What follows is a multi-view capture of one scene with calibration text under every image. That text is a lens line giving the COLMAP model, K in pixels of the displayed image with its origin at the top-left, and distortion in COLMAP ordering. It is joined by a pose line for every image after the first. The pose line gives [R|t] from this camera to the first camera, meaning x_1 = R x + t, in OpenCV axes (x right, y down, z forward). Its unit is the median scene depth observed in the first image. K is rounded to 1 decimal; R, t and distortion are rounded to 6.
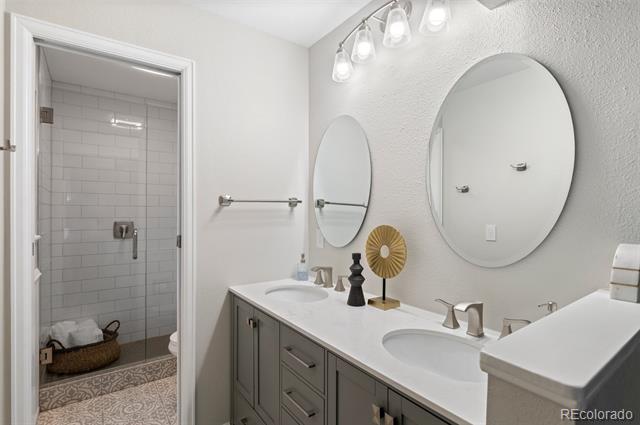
lens RADIAL K [[325.1, 0, 320.6], [0, 325.1, 212.3], [0, 0, 1]] dist [-0.004079, -0.001929]
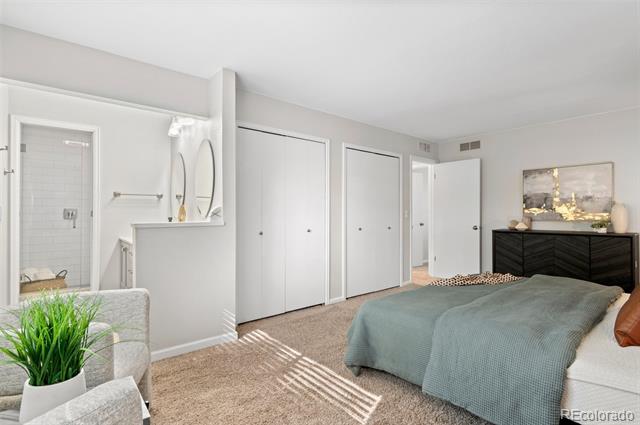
lens RADIAL K [[325.1, 0, 320.6], [0, 325.1, 210.4], [0, 0, 1]] dist [-0.004079, -0.001929]
pose [[0.997406, 0.000953, 0.071980, 0.716701], [-0.000418, 0.999972, -0.007442, 0.069166], [-0.071985, 0.007393, 0.997378, -0.959745]]
